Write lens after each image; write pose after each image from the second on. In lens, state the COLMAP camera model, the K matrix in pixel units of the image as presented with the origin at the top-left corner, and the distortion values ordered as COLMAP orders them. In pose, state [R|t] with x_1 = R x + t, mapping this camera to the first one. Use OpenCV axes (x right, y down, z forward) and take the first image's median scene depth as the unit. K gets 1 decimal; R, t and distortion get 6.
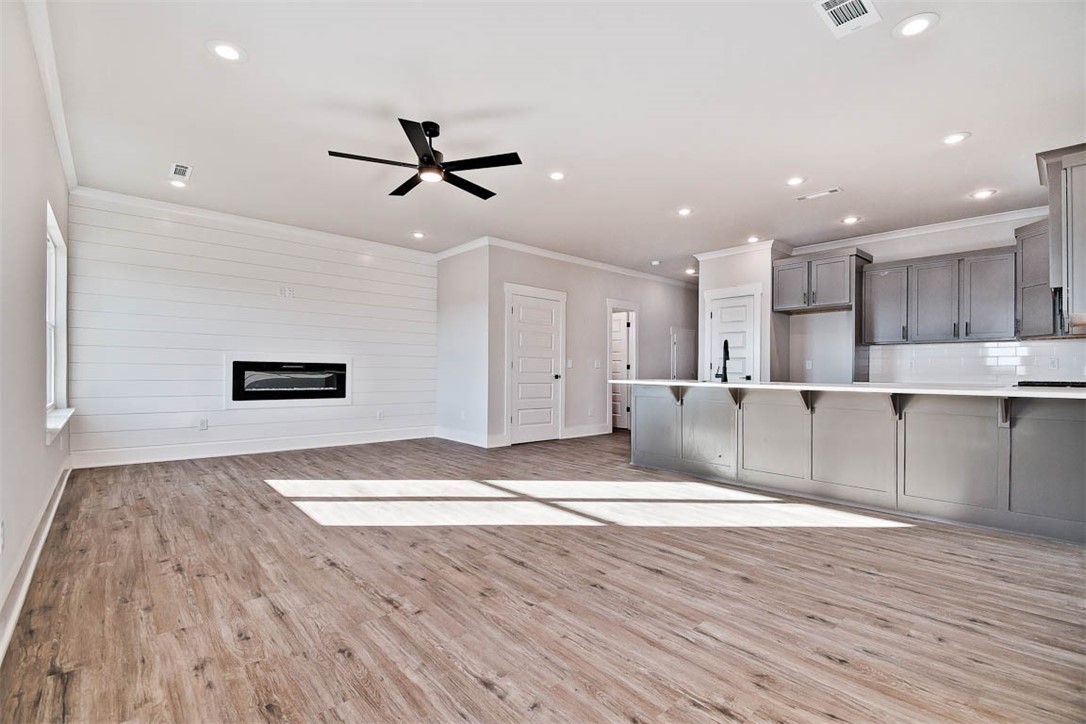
lens RADIAL K [[498.0, 0, 546.2], [0, 498.0, 379.4], [0, 0, 1]] dist [0.021581, -0.028763]
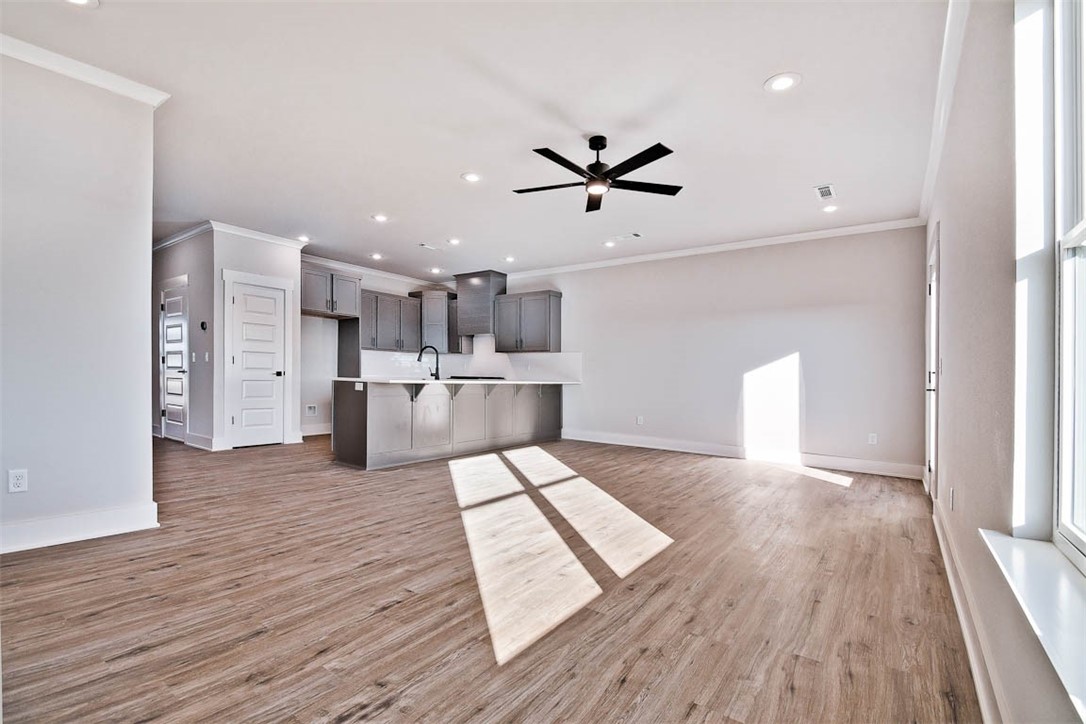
lens RADIAL K [[475.8, 0, 549.5], [0, 475.8, 368.9], [0, 0, 1]] dist [0.001295, -0.023407]
pose [[-0.226463, -0.001140, 0.974019, -1.146857], [-0.008871, 0.999960, -0.000892, -0.030792], [-0.973979, -0.008842, -0.226464, 1.293458]]
